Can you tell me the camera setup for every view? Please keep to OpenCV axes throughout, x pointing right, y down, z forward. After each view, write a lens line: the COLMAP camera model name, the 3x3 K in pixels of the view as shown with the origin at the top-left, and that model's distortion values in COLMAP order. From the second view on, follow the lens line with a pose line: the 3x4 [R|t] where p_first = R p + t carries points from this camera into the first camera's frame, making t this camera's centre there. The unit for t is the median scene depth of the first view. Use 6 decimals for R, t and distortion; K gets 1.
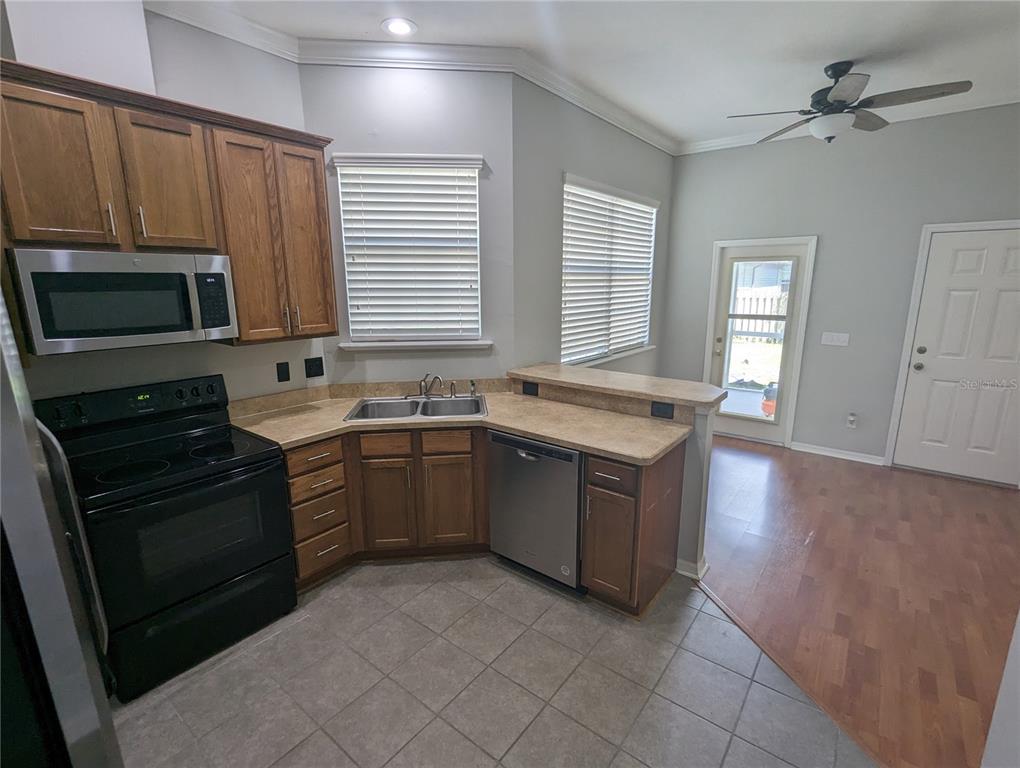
lens RADIAL K [[482.2, 0, 509.6], [0, 482.2, 385.7], [0, 0, 1]] dist [0.000337, 0.000503]
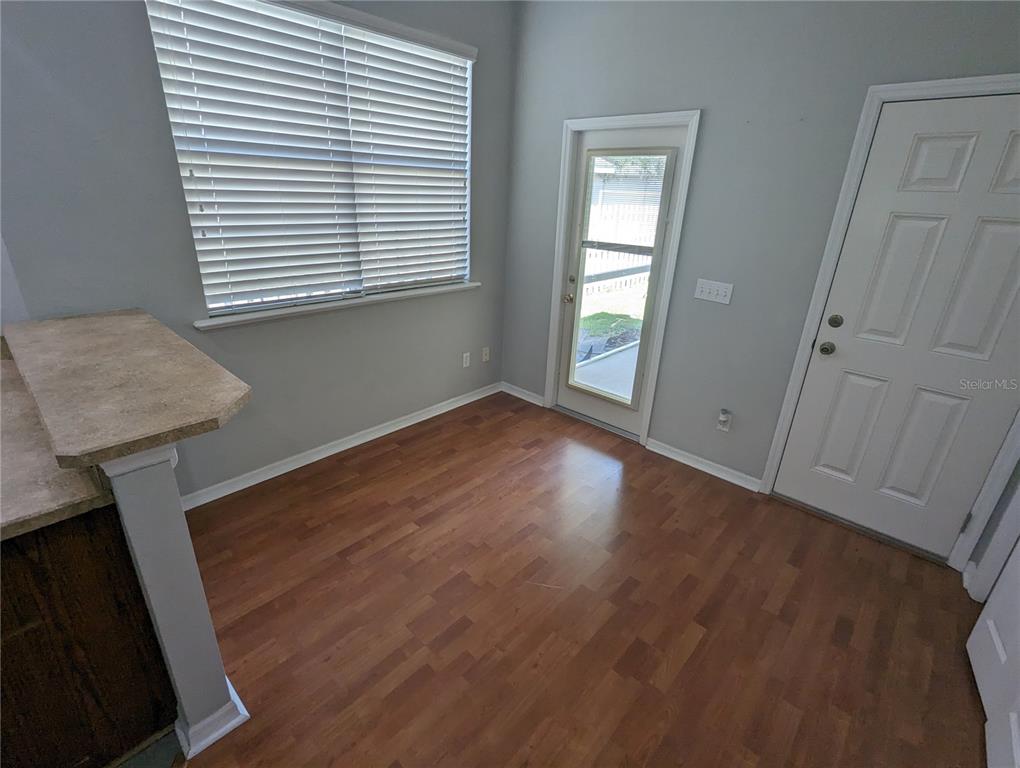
lens RADIAL K [[482.2, 0, 510.0], [0, 482.2, 383.1], [0, 0, 1]] dist [0.000337, 0.000503]
pose [[0.995495, 0.070347, -0.063562, 0.455253], [-0.058833, 0.984083, 0.167691, -0.067691], [0.074347, -0.163196, 0.983788, 0.344138]]
